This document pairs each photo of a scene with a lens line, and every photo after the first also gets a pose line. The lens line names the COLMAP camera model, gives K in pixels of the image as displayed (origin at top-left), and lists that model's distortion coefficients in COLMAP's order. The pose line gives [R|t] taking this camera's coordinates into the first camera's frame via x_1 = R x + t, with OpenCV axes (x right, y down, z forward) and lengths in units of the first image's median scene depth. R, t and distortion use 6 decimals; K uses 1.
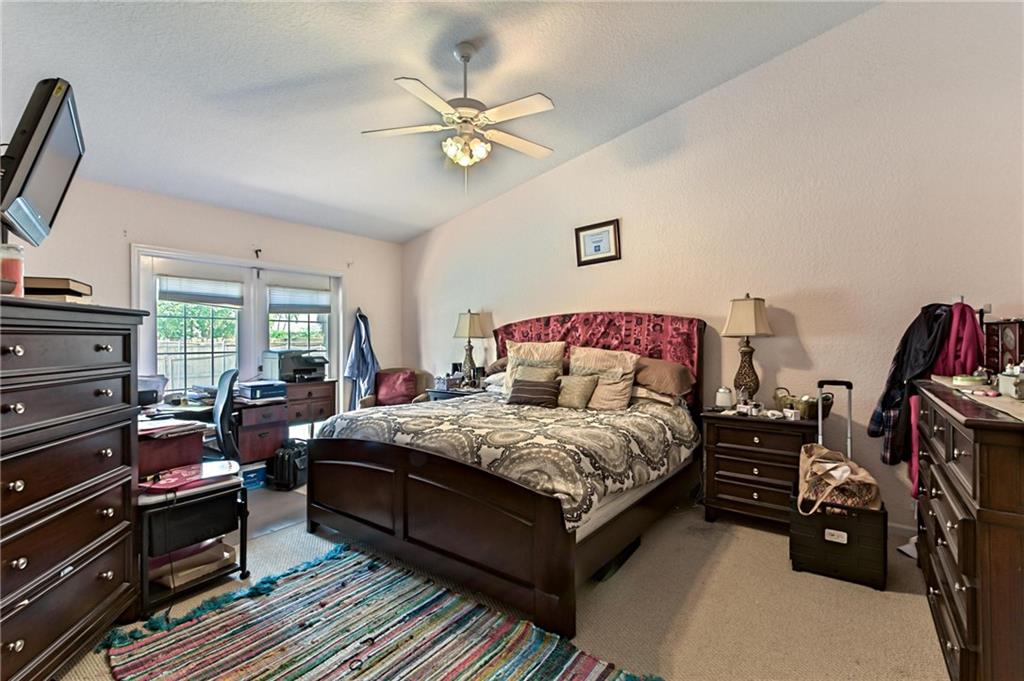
lens RADIAL K [[460.5, 0, 515.5], [0, 460.5, 336.2], [0, 0, 1]] dist [-0.000665, 0.000632]
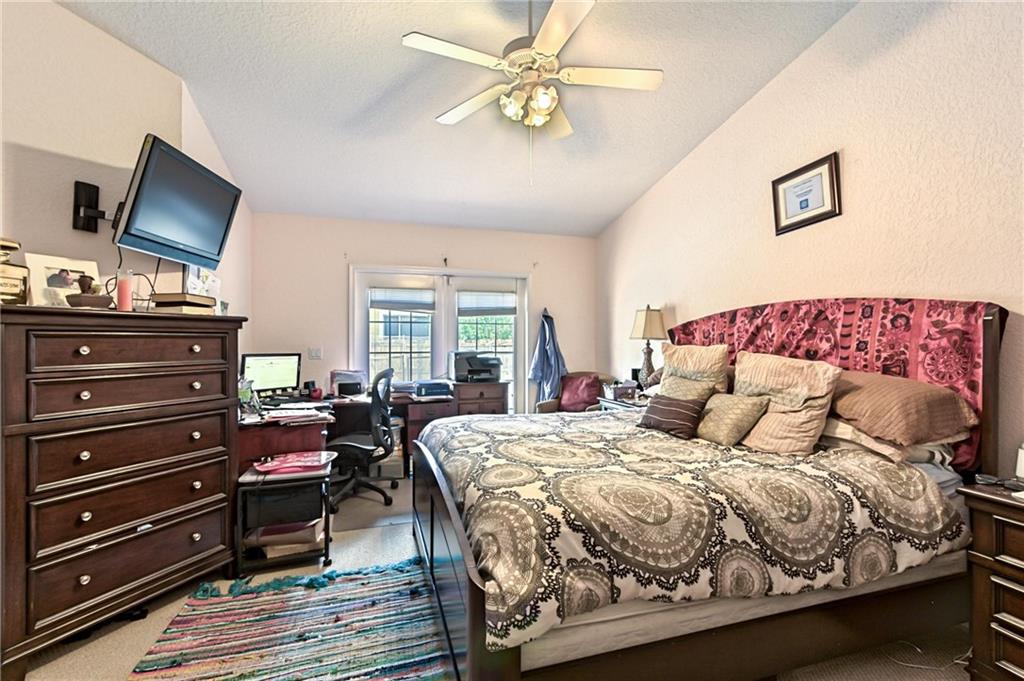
lens RADIAL K [[460.5, 0, 515.5], [0, 460.5, 336.2], [0, 0, 1]] dist [-0.000665, 0.000632]
pose [[0.816489, -0.004581, -0.577342, 0.250354], [0.003348, 0.999989, -0.003201, 0.000061], [0.577351, 0.000681, 0.816496, 0.248850]]
